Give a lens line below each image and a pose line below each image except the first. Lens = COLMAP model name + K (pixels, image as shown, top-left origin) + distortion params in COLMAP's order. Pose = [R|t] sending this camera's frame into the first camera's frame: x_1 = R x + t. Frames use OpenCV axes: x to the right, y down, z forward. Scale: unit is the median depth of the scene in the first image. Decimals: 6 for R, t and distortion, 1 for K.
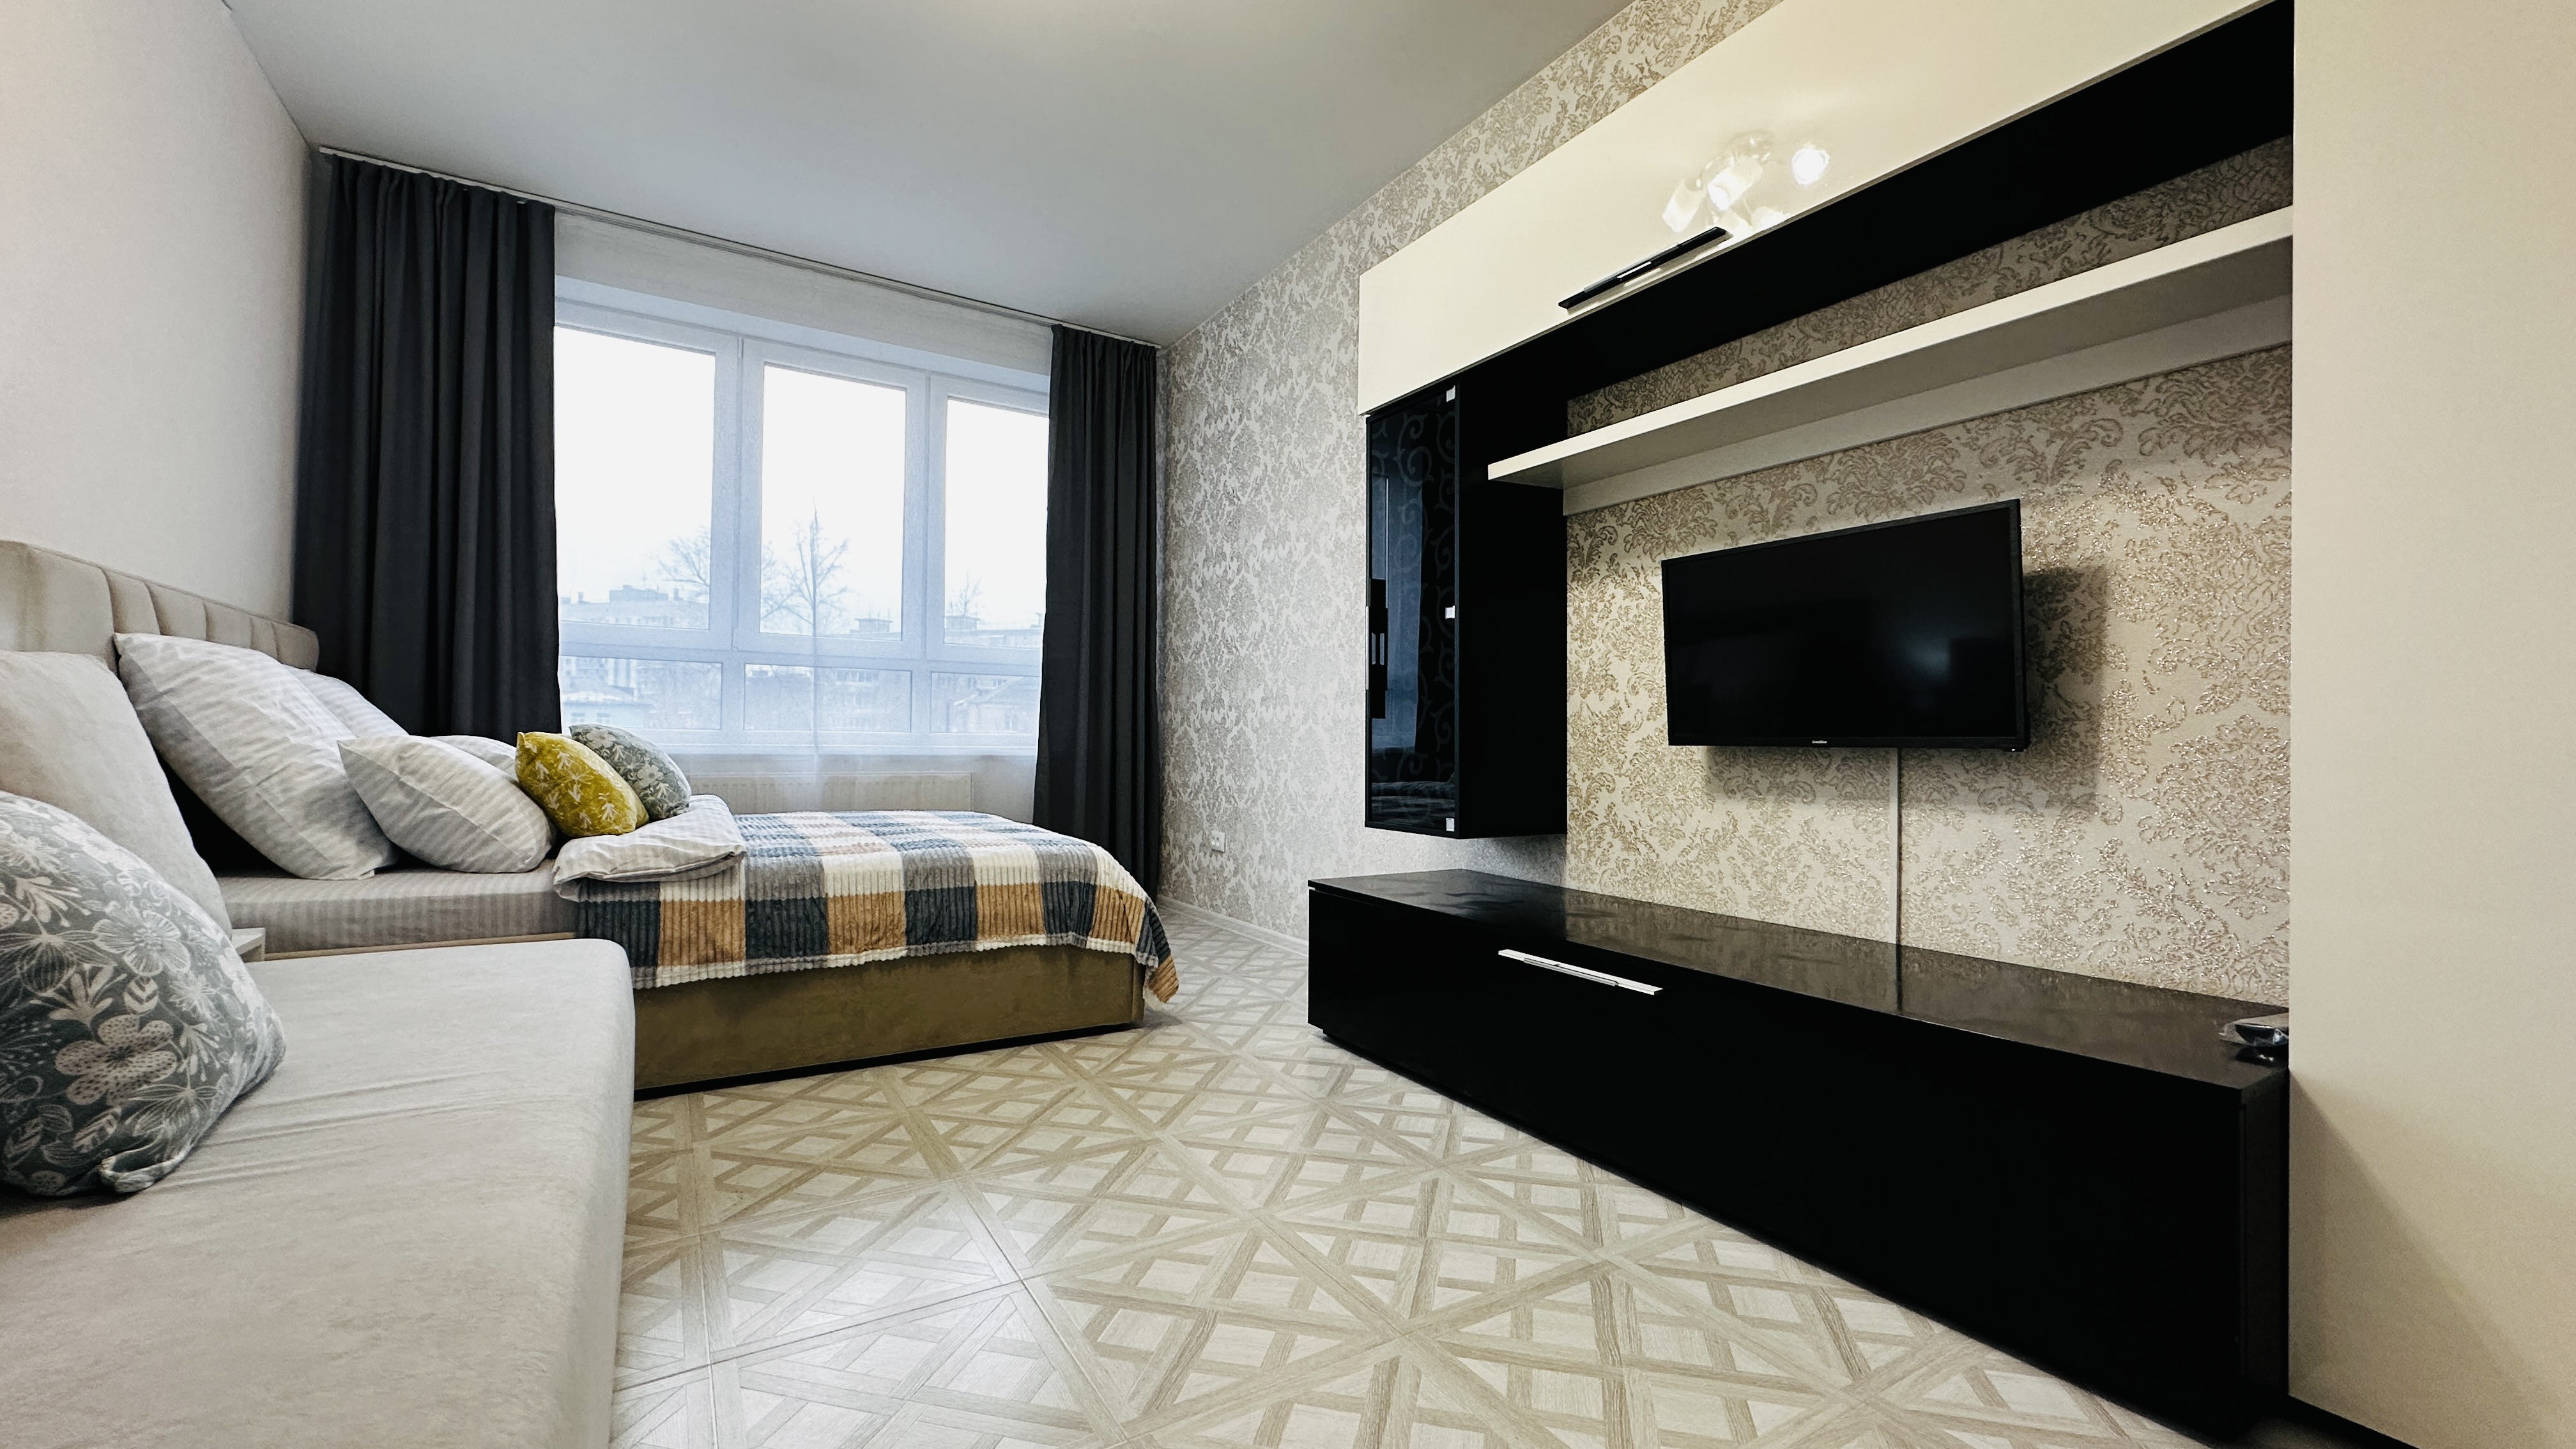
lens RADIAL K [[1100.6, 0, 1296.5], [0, 1100.6, 712.5], [0, 0, 1]] dist [0.001919, 0.000121]
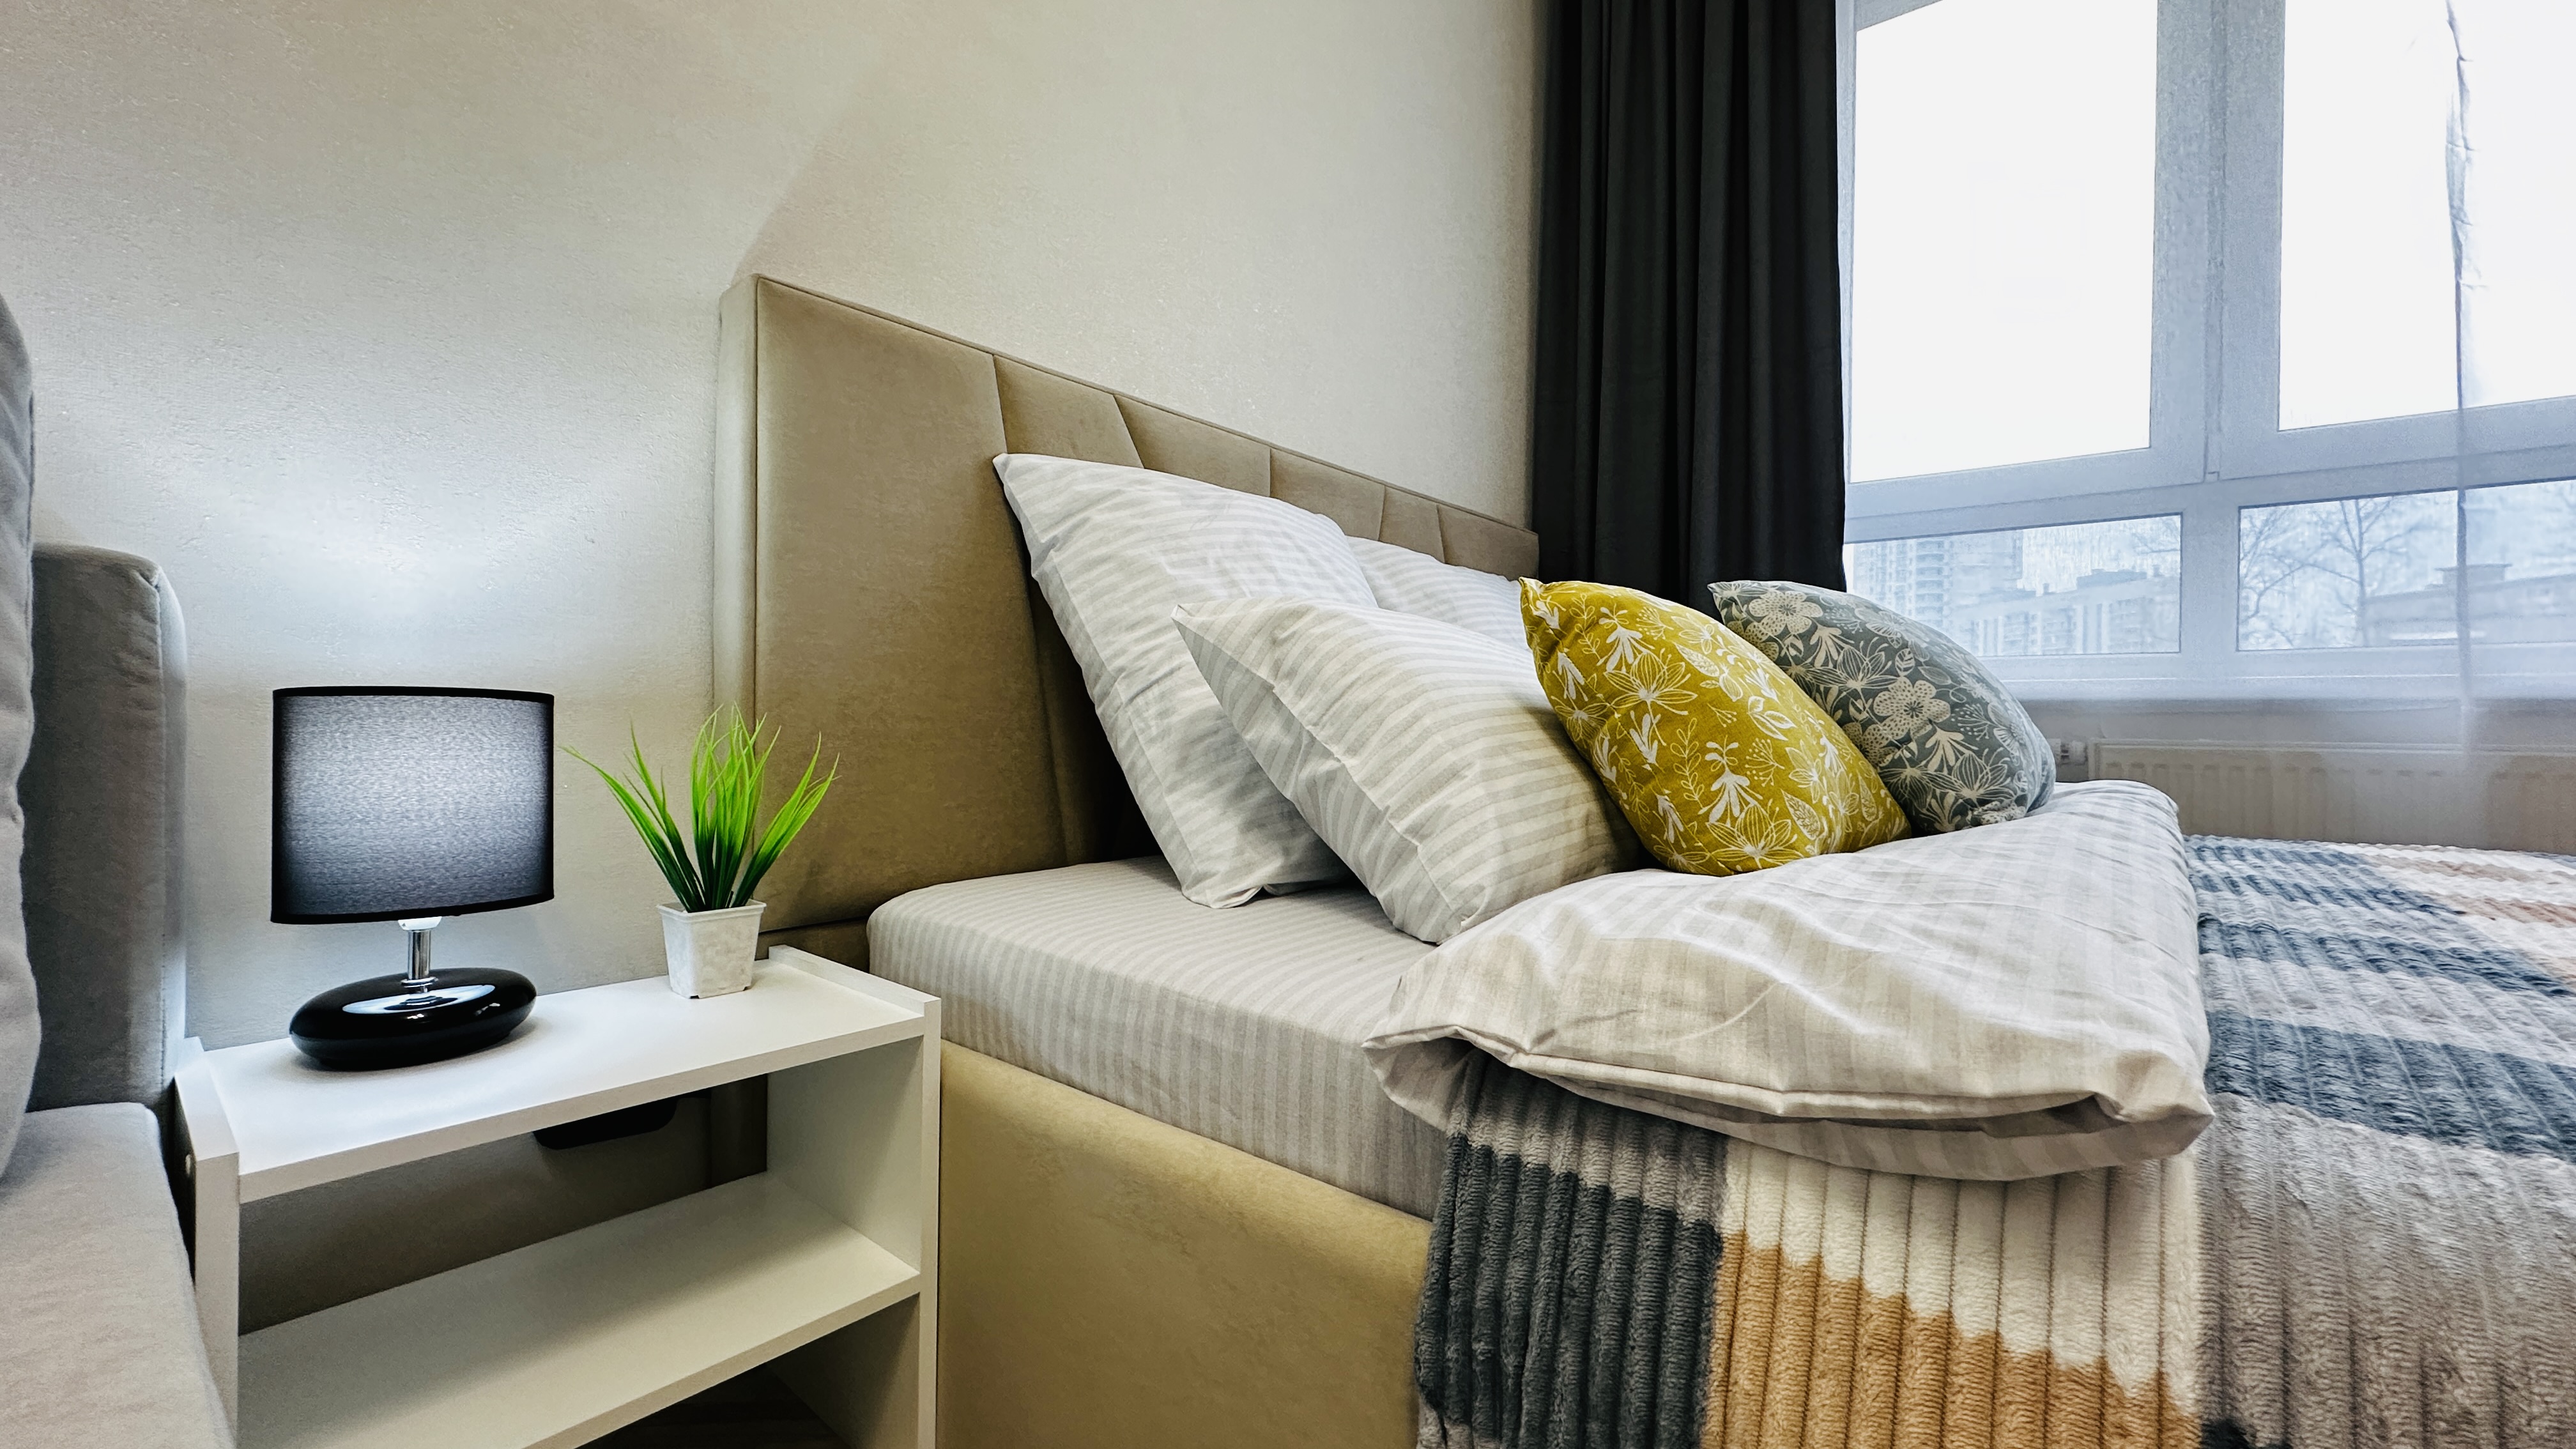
lens RADIAL K [[1036.7, 0, 1302.0], [0, 1036.7, 730.2], [0, 0, 1]] dist [0.000022, 0.000706]
pose [[0.357477, 0.004702, -0.933910, -0.414068], [0.012875, 0.999867, 0.009963, 0.070573], [0.933833, -0.015585, 0.357369, 0.839689]]
